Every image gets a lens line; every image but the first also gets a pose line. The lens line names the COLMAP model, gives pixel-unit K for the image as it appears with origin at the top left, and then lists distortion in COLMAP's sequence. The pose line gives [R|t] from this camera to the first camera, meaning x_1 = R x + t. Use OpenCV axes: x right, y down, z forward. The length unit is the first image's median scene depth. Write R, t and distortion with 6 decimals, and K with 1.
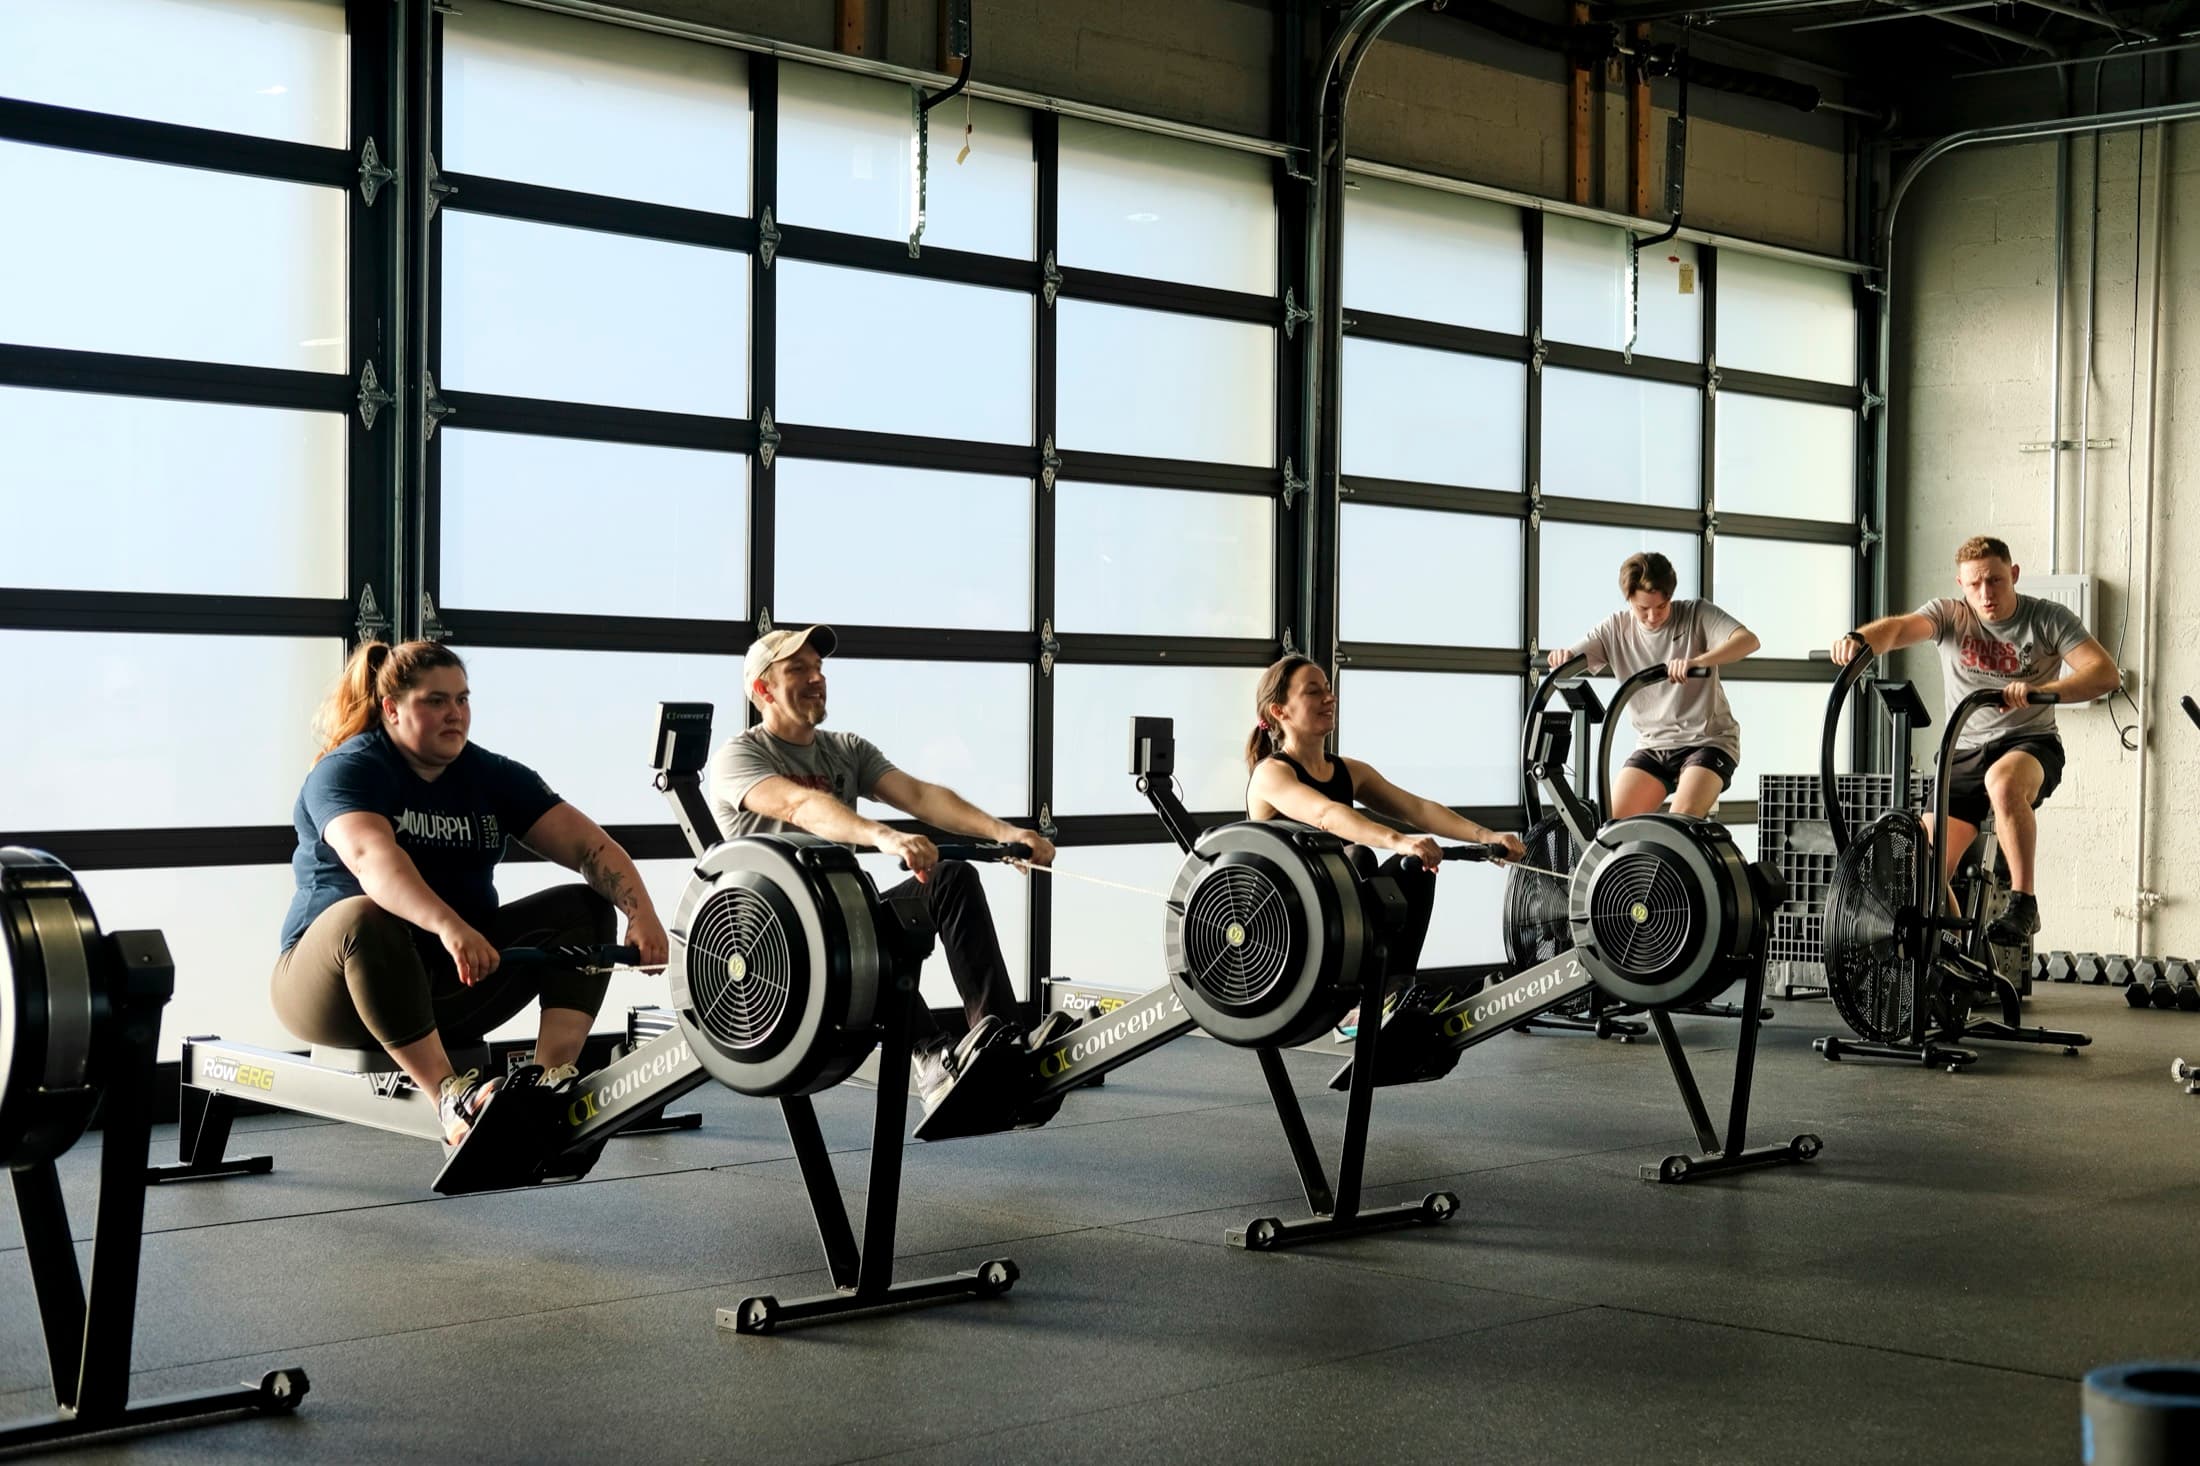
lens RADIAL K [[4342.7, 0, 1100.0], [0, 4342.7, 733.0], [0, 0, 1]] dist [-0.149052, 2.942743]
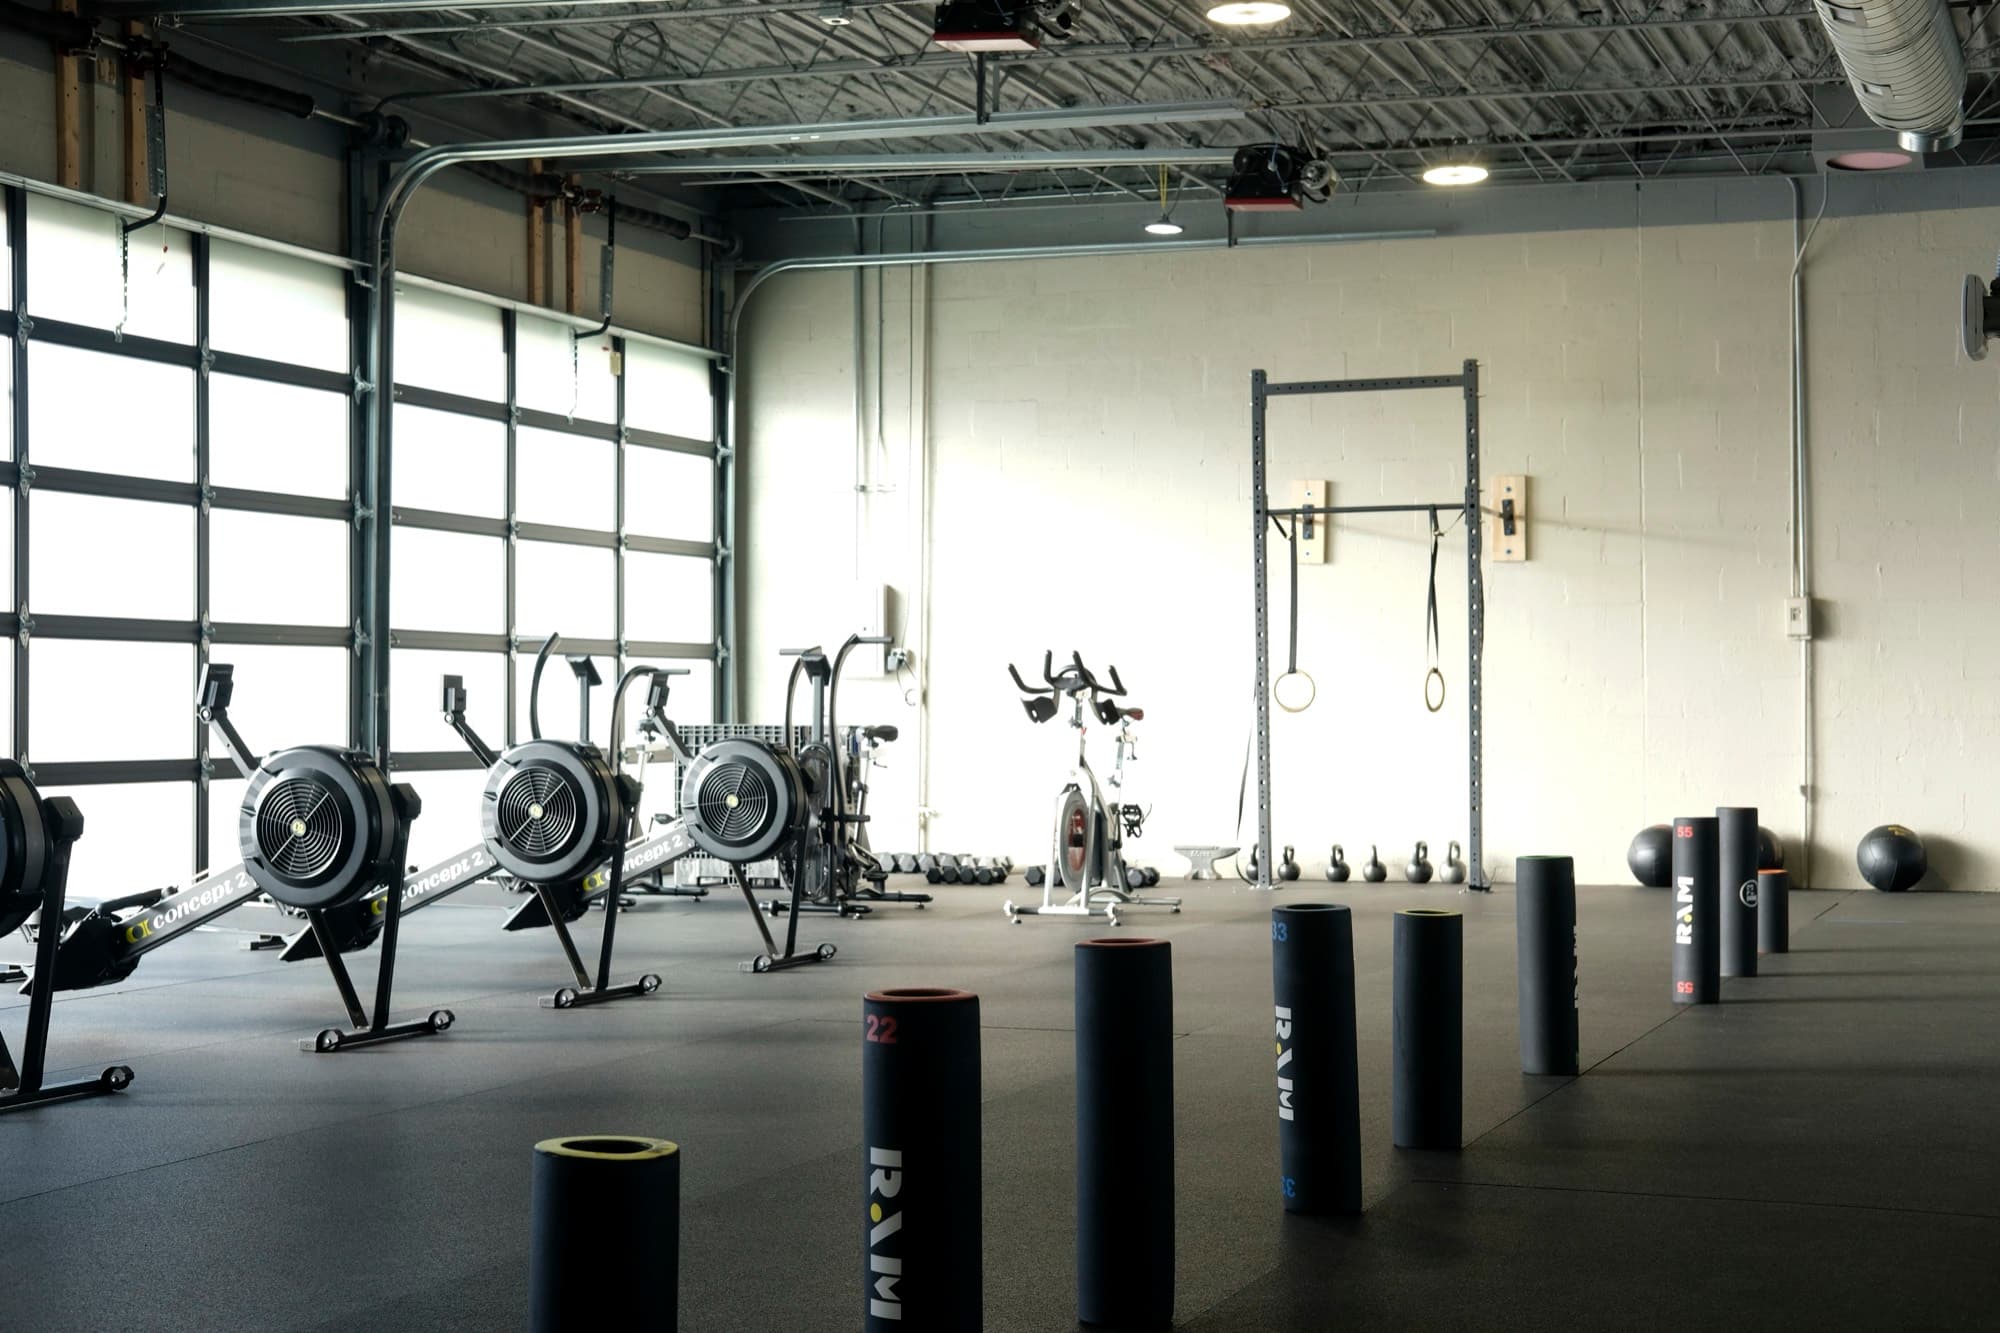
lens RADIAL K [[3947.9, 0, 1000.0], [0, 3947.9, 666.5], [0, 0, 1]] dist [-0.149052, 2.942743]
pose [[0.936505, 0.005500, 0.350612, -0.184293], [-0.005517, 0.999984, -0.000950, -0.008067], [-0.350612, -0.001045, 0.936520, -0.208115]]
